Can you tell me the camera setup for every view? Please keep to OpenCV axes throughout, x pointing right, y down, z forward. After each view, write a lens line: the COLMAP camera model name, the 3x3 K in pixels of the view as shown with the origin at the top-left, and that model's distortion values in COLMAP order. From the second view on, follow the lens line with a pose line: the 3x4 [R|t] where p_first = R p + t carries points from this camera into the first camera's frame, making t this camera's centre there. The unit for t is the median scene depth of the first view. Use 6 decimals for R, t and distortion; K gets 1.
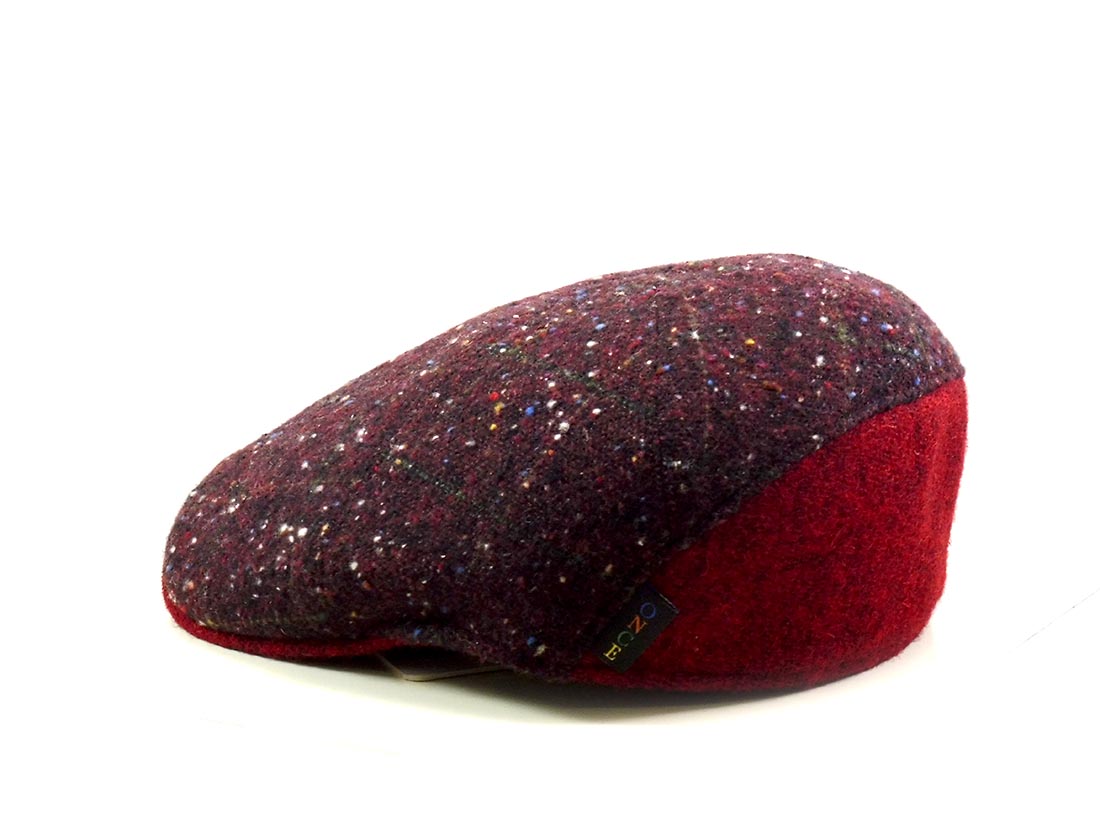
lens RADIAL K [[4093.8, 0, 550.0], [0, 4093.8, 412.5], [0, 0, 1]] dist [2.048658, -137.641511]
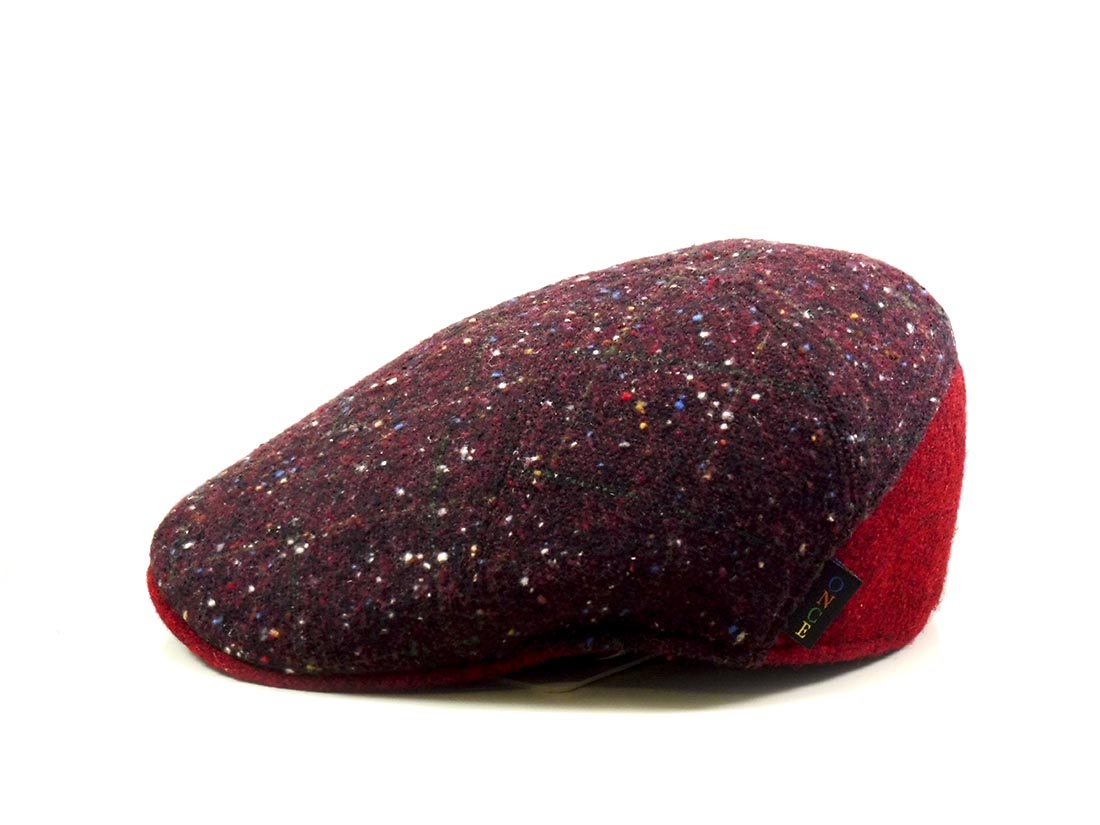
lens RADIAL K [[4093.8, 0, 550.0], [0, 4093.8, 412.5], [0, 0, 1]] dist [2.048658, -137.641511]
pose [[0.874845, -0.107214, 0.472390, -0.510117], [0.113724, 0.993401, 0.014852, -0.017217], [-0.470865, 0.040729, 0.881265, 0.128695]]
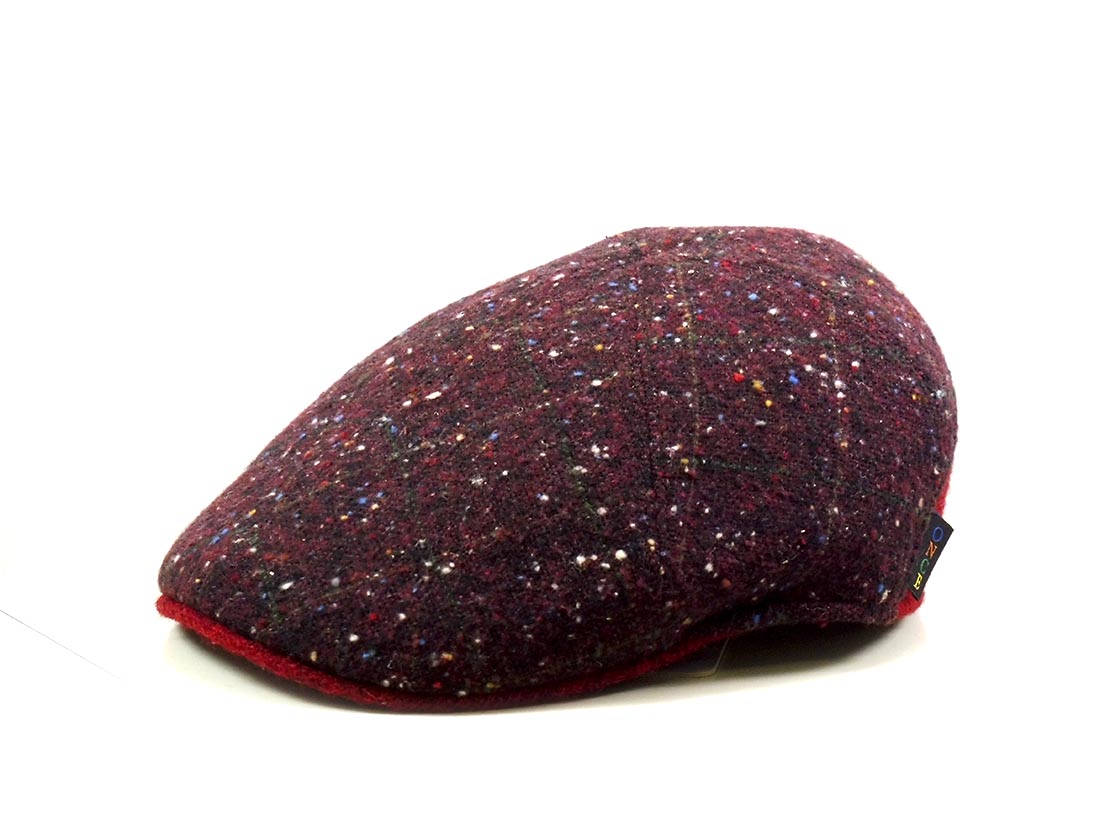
lens RADIAL K [[4093.8, 0, 550.0], [0, 4093.8, 412.5], [0, 0, 1]] dist [2.048658, -137.641511]
pose [[0.506986, -0.180756, 0.842788, -0.910907], [0.203945, 0.975157, 0.086461, -0.094441], [-0.837479, 0.128048, 0.531255, 0.505362]]
